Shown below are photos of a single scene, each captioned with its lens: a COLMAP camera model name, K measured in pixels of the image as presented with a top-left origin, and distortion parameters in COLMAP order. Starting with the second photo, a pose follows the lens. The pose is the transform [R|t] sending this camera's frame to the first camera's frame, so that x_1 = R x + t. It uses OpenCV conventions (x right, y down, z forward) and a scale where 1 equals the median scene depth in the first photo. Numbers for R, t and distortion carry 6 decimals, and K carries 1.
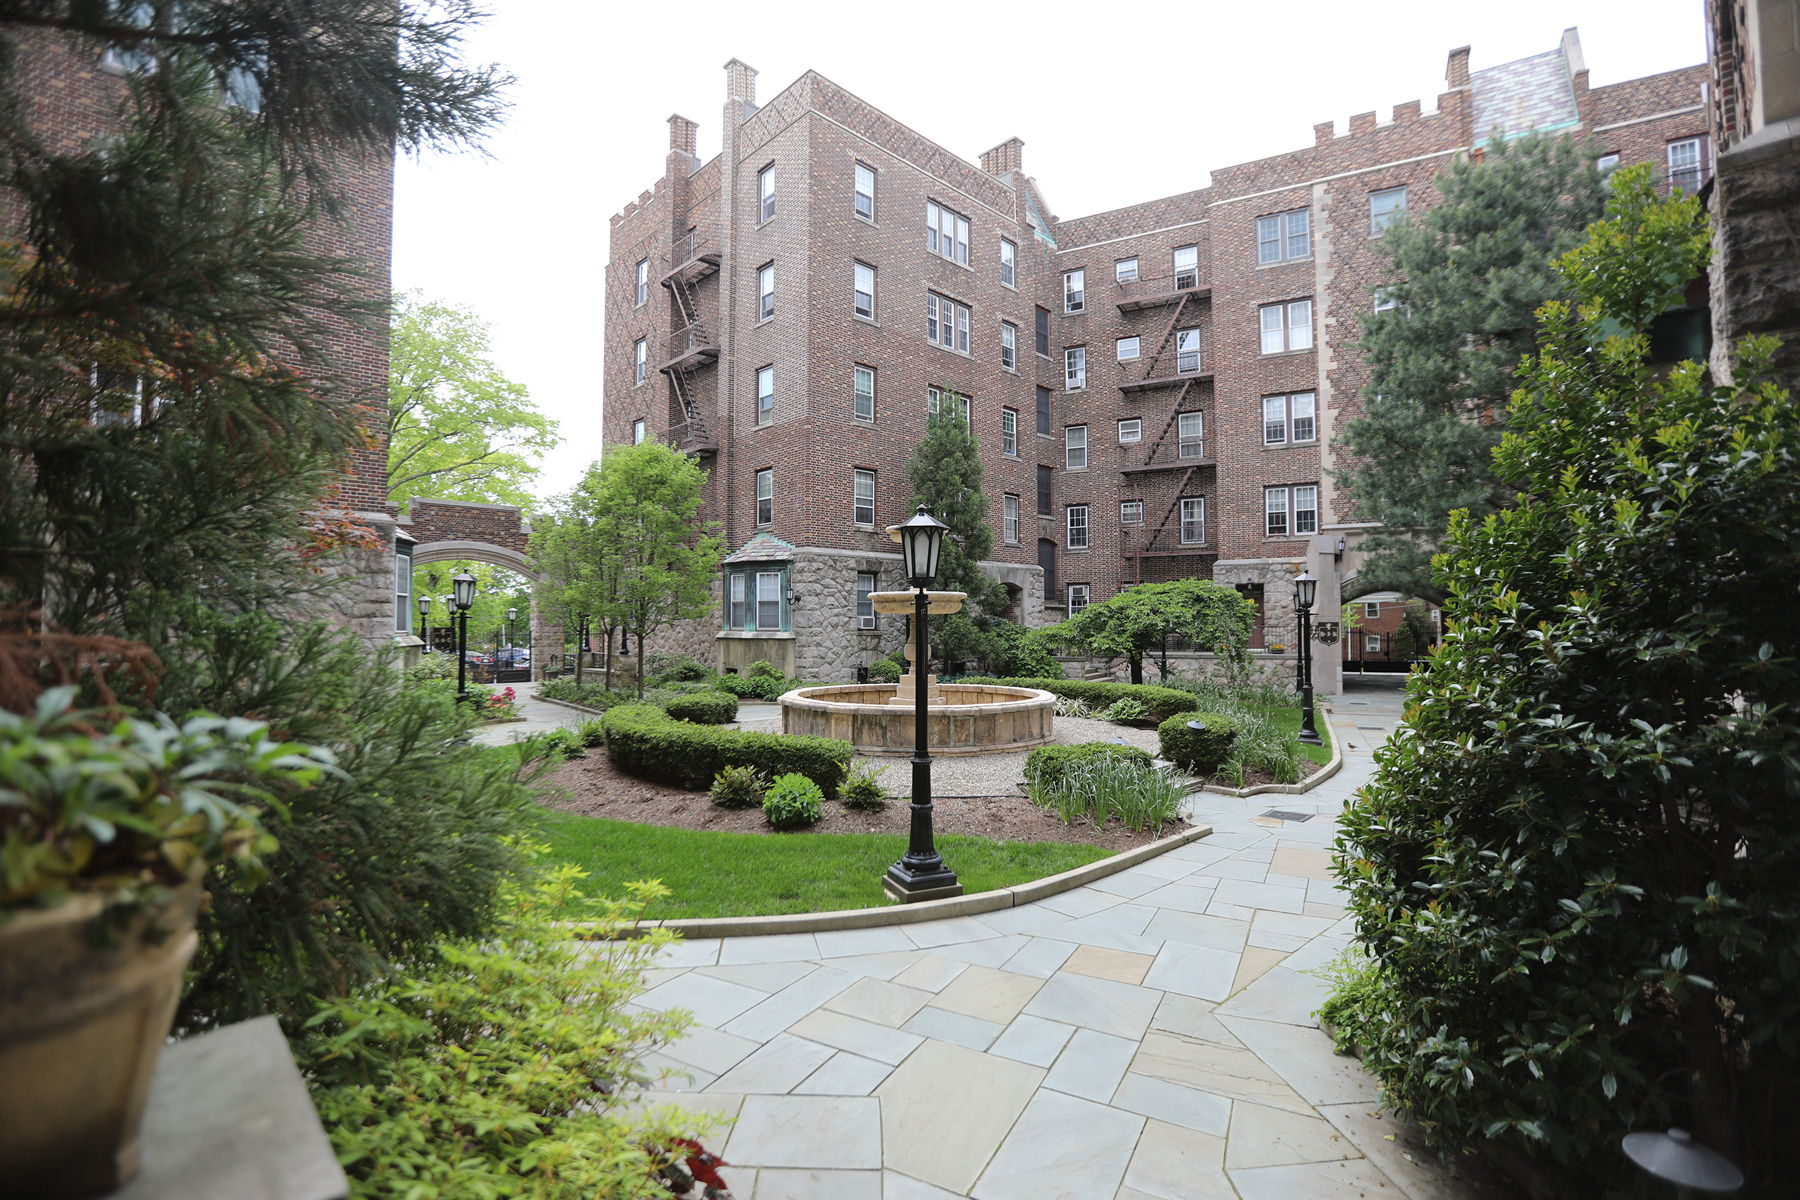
lens RADIAL K [[836.8, 0, 900.0], [0, 836.8, 600.0], [0, 0, 1]] dist [-0.002872, -0.000293]
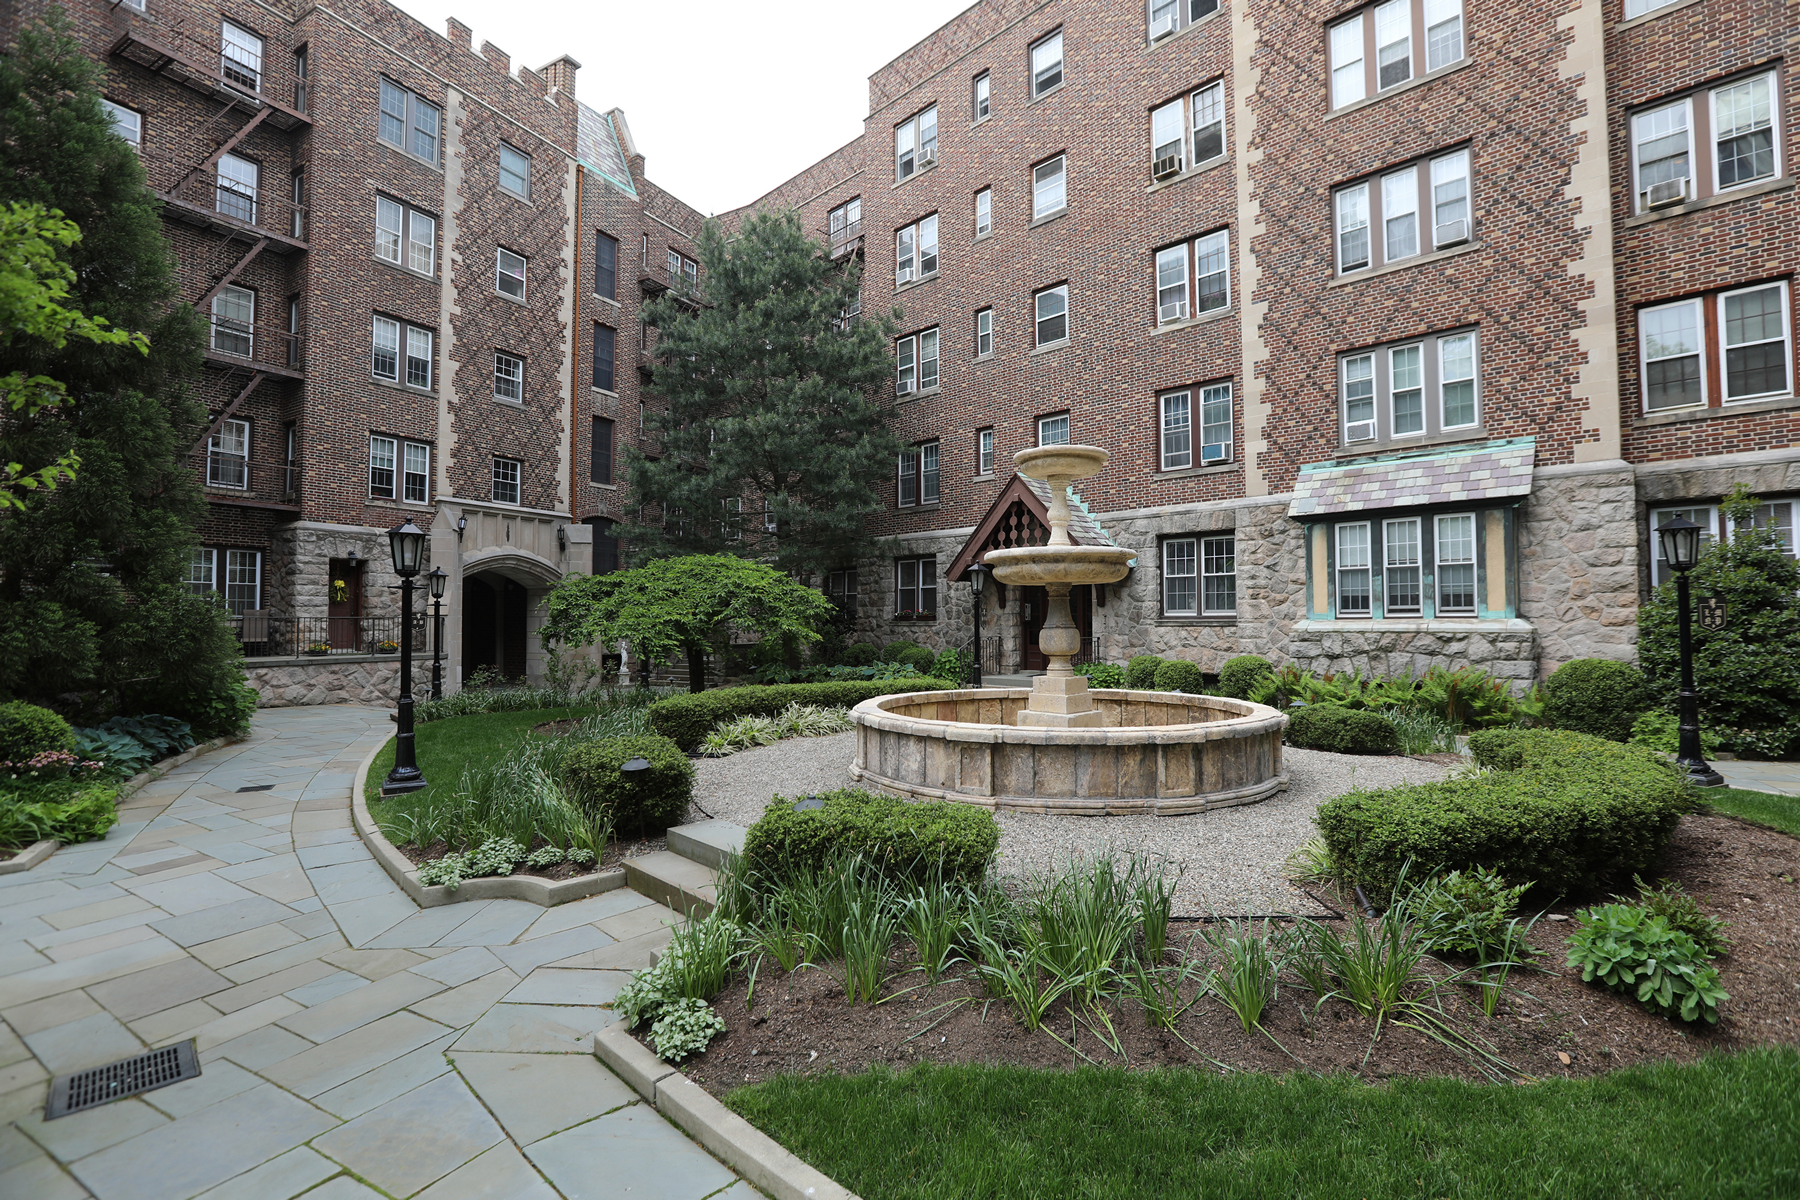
lens RADIAL K [[836.8, 0, 900.0], [0, 836.8, 600.0], [0, 0, 1]] dist [-0.002872, -0.000293]
pose [[-0.014113, 0.026227, 0.999556, -0.327161], [-0.022753, 0.999389, -0.026544, 0.025740], [-0.999642, -0.023118, -0.013507, 0.550590]]
